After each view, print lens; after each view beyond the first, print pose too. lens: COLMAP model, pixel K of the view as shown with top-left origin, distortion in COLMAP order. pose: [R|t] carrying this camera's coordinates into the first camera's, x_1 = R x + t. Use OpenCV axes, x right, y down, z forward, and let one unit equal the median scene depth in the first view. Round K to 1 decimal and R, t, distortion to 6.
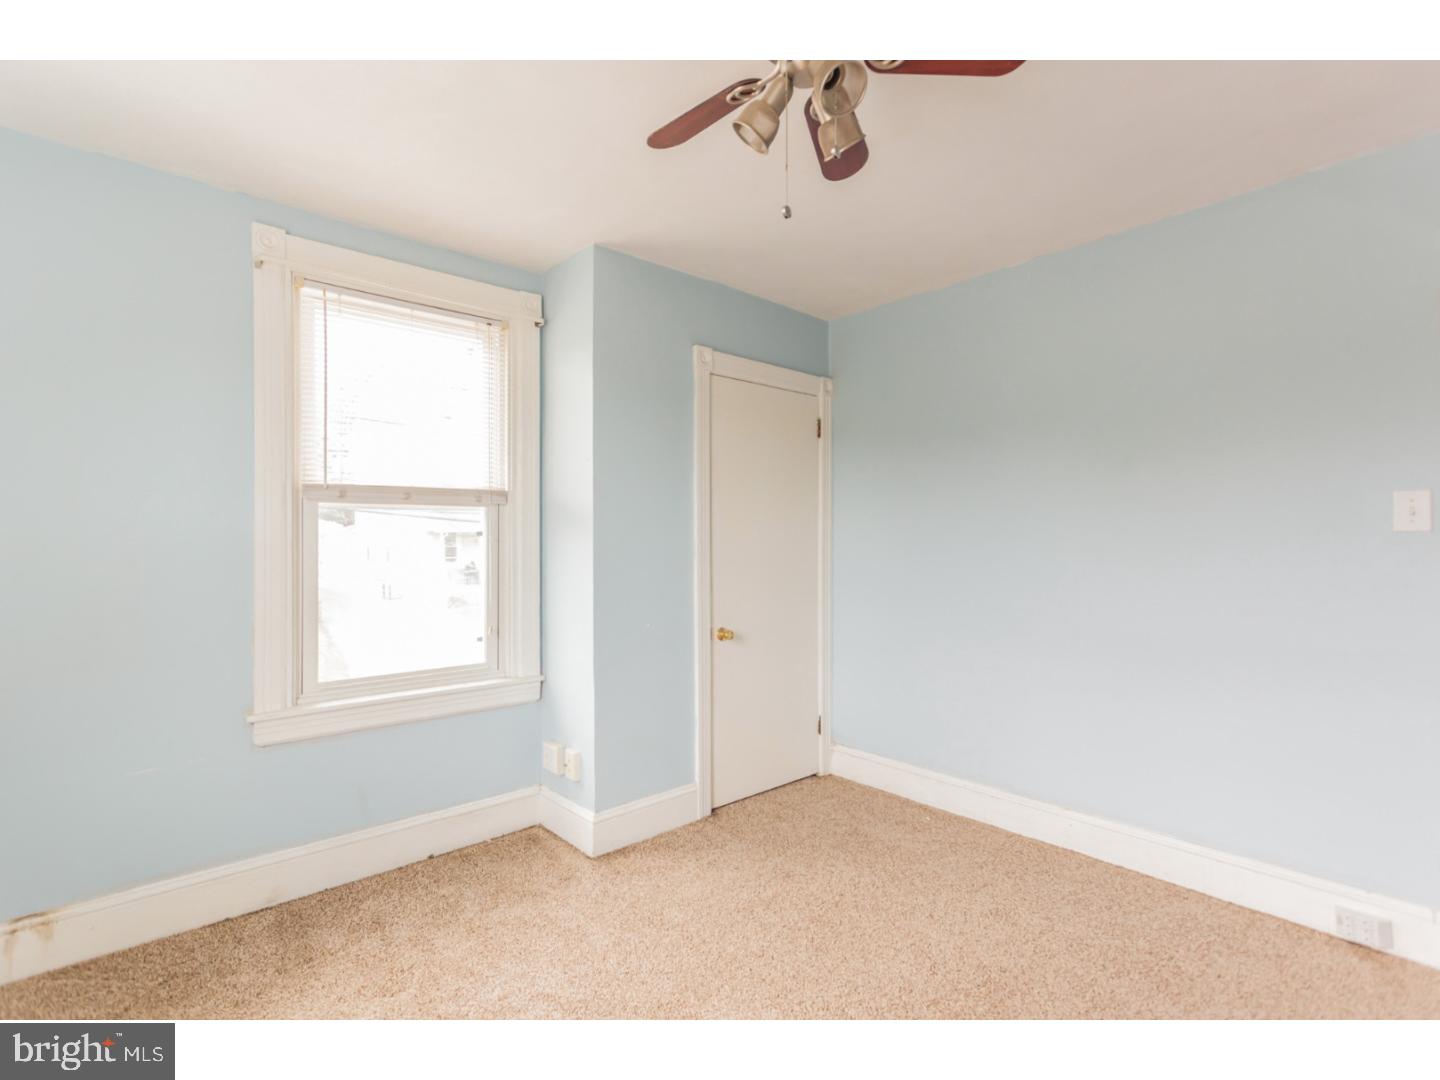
lens RADIAL K [[673.7, 0, 720.0], [0, 673.7, 540.0], [0, 0, 1]] dist [0.002242, 0.000446]
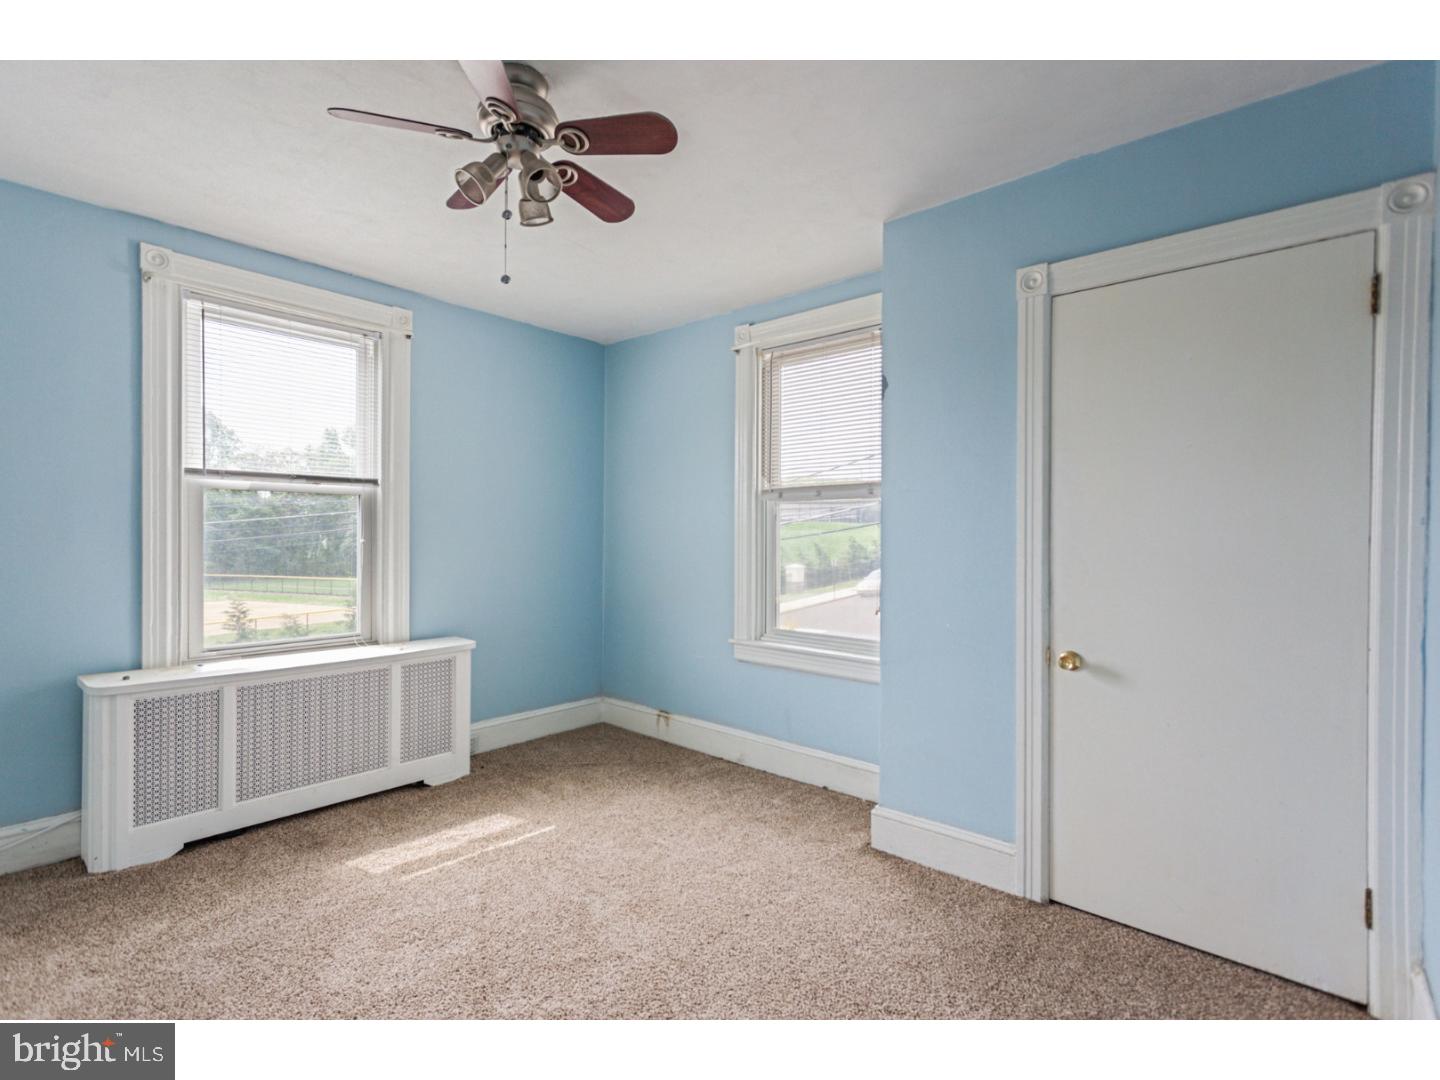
lens RADIAL K [[691.3, 0, 718.2], [0, 691.3, 557.5], [0, 0, 1]] dist [0.002724, 0.000516]
pose [[0.137783, 0.029479, -0.990024, 0.750060], [-0.016128, 0.999491, 0.027516, 0.020157], [0.990331, 0.012176, 0.138188, 0.610704]]
